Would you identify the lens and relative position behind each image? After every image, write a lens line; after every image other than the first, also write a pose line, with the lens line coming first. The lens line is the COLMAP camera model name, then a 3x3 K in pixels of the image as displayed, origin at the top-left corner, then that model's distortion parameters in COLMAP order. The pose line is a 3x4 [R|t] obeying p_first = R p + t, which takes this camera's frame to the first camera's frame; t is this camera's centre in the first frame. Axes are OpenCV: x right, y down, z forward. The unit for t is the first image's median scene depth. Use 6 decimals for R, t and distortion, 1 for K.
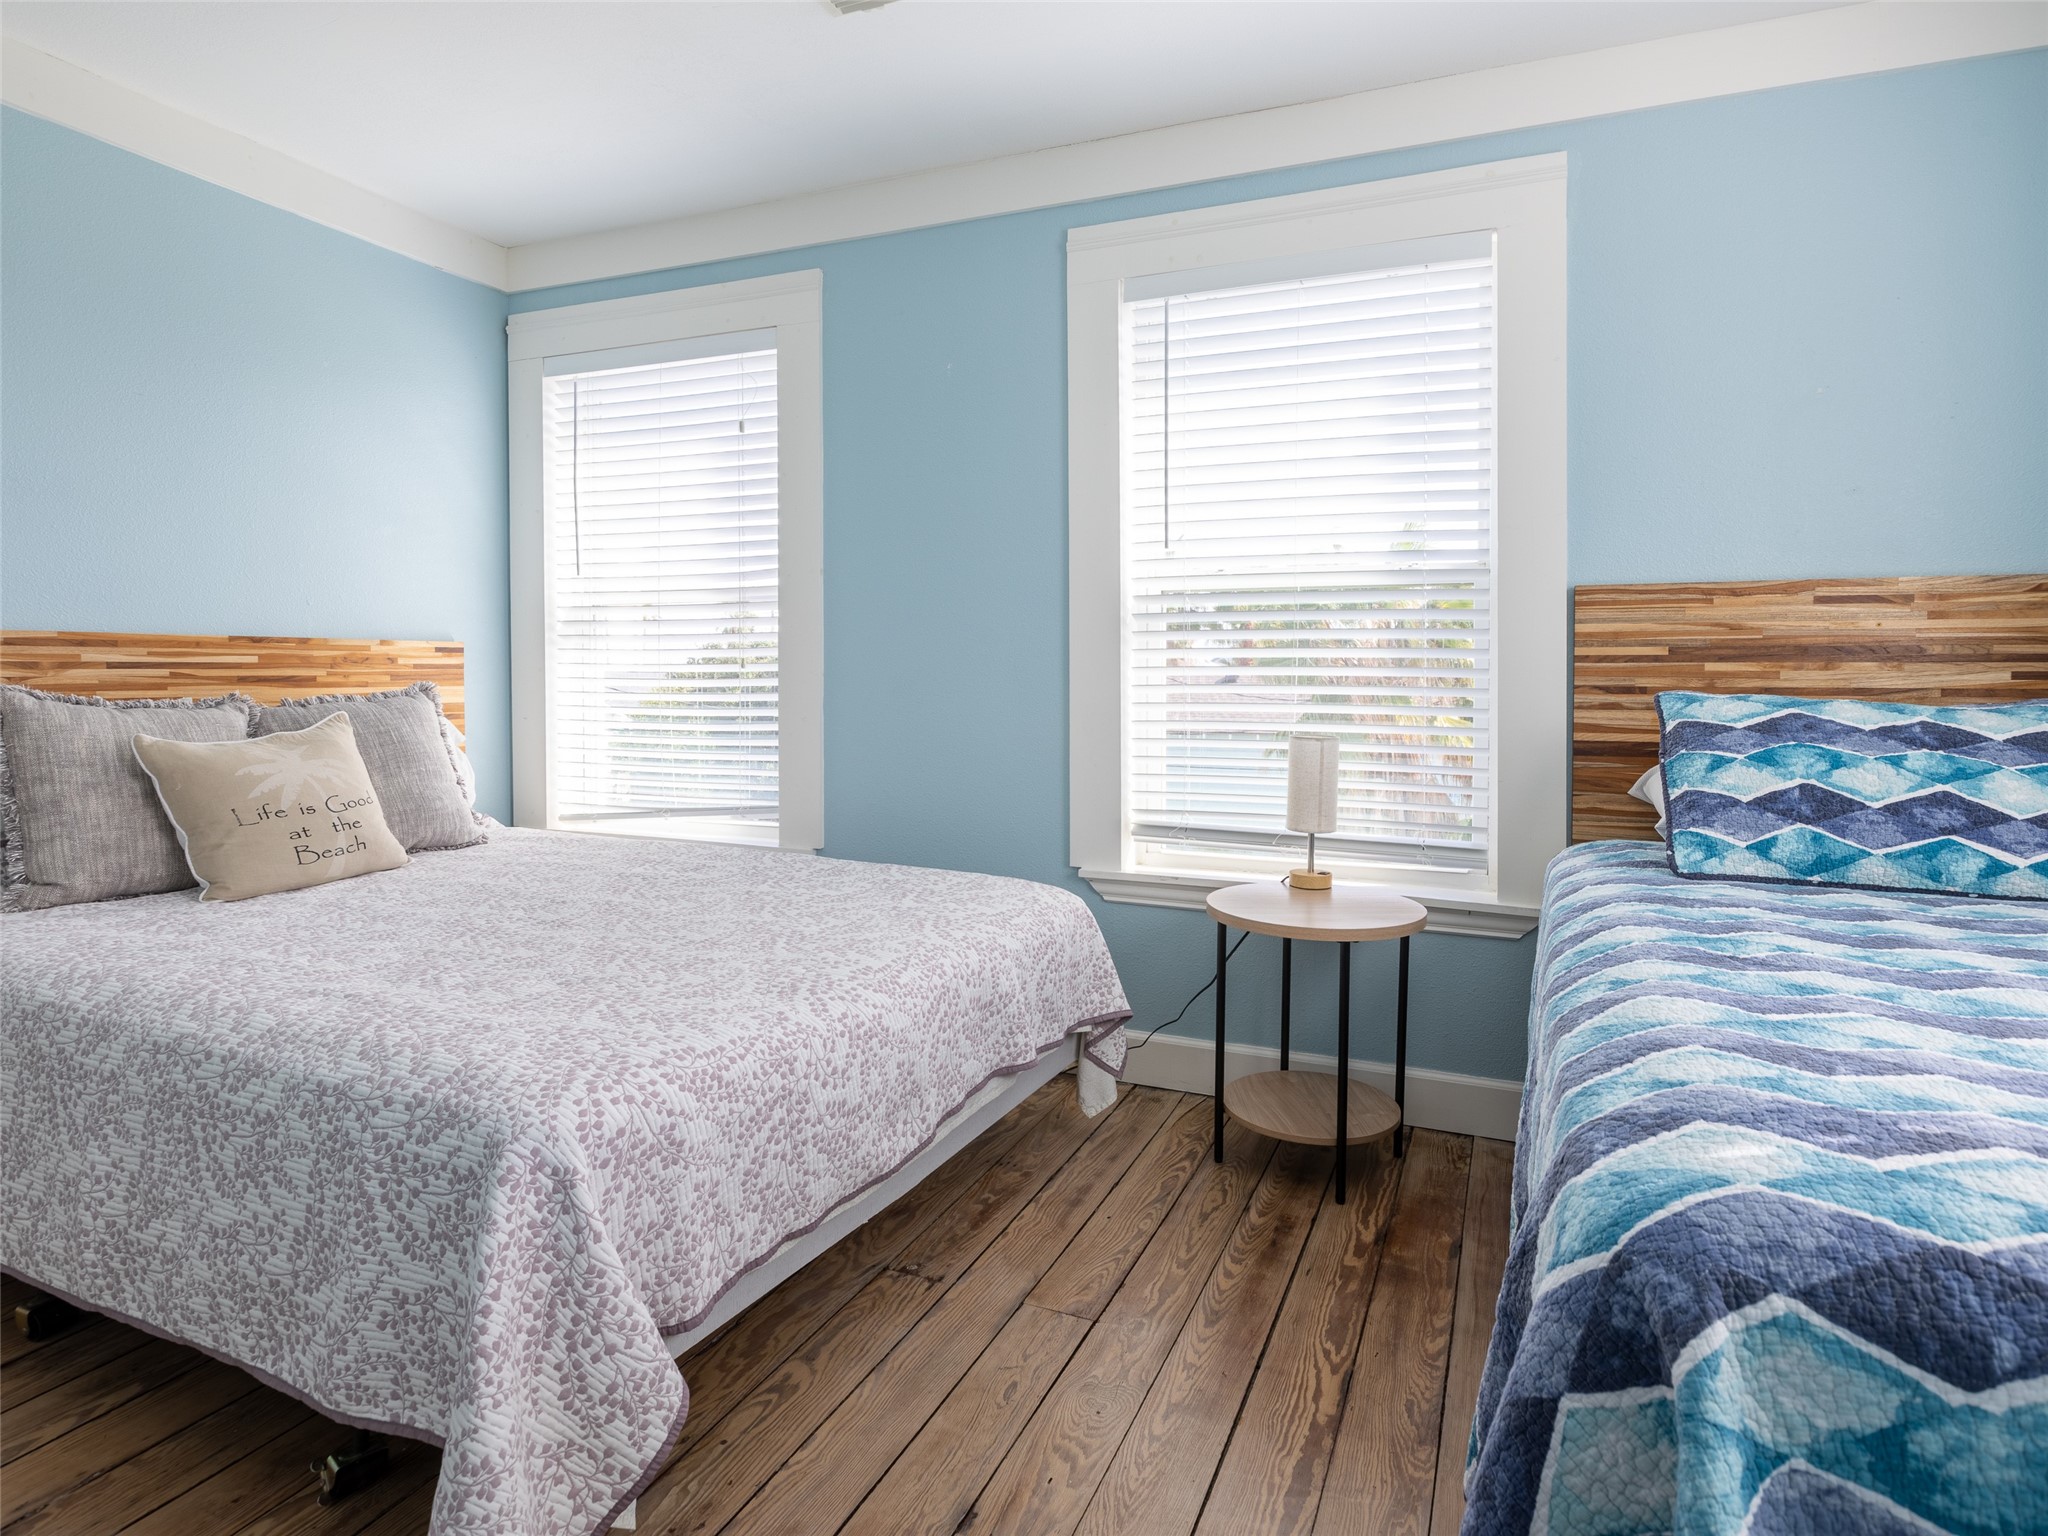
lens RADIAL K [[1133.6, 0, 1029.4], [0, 1133.6, 720.3], [0, 0, 1]] dist [0.005410, -0.000110]
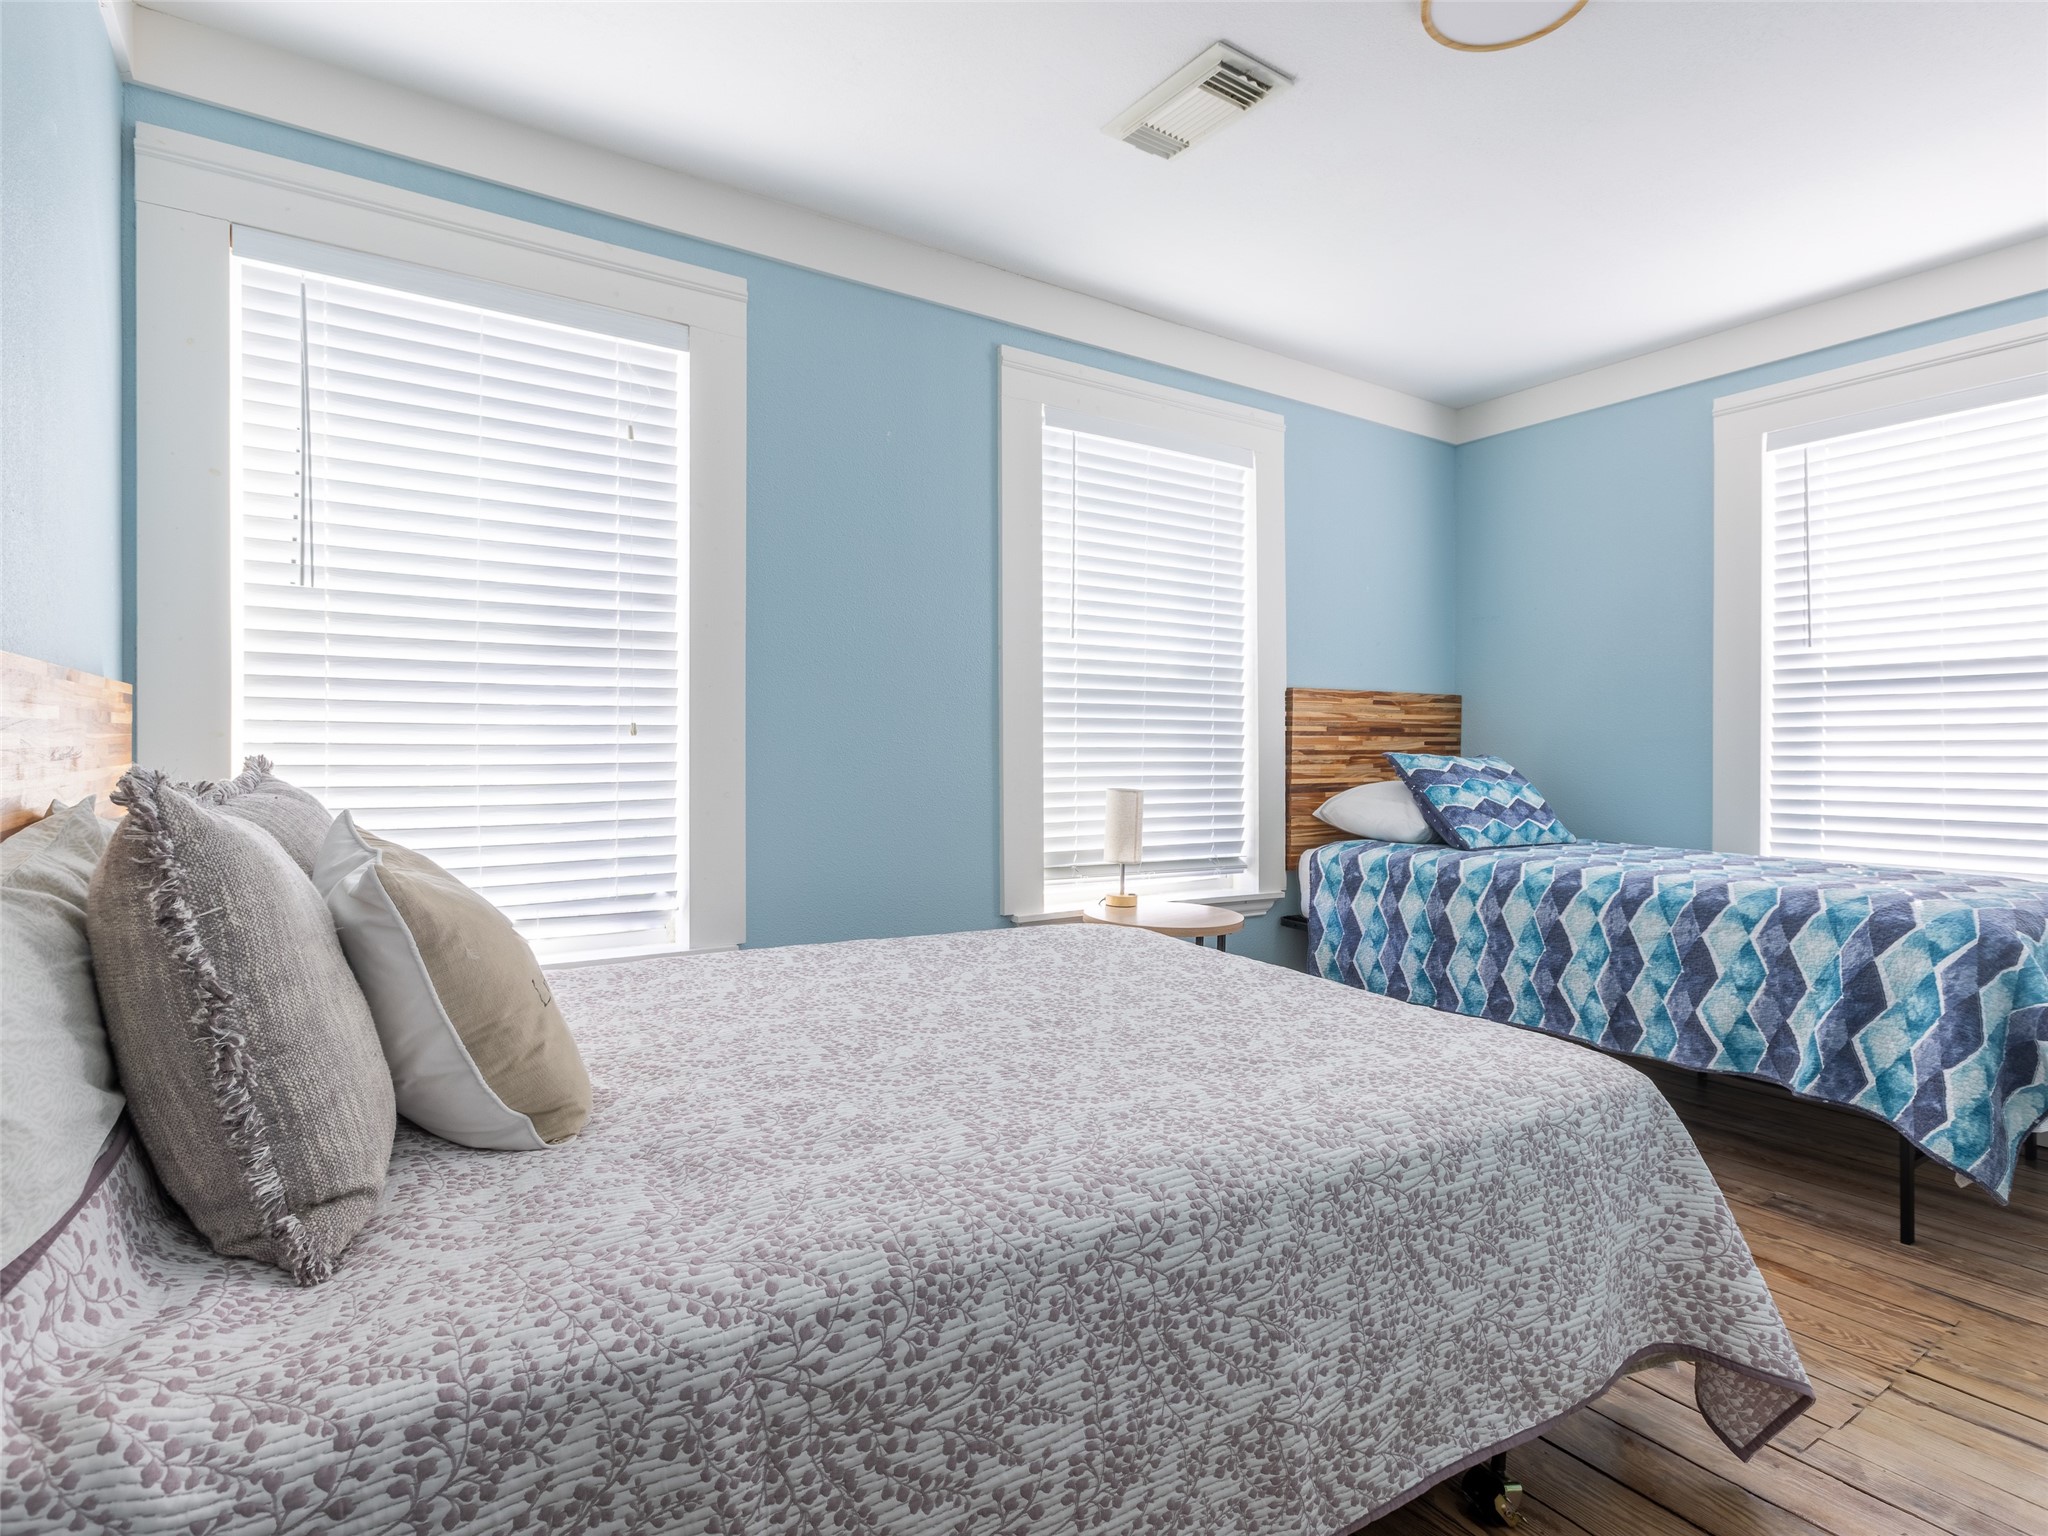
lens RADIAL K [[1087.8, 0, 1049.1], [0, 1087.8, 759.4], [0, 0, 1]] dist [-0.002982, 0.000306]
pose [[0.535175, -0.013733, 0.844630, -1.071657], [0.032983, 0.999445, -0.004649, -0.022985], [-0.844097, 0.030346, 0.535330, 0.508986]]
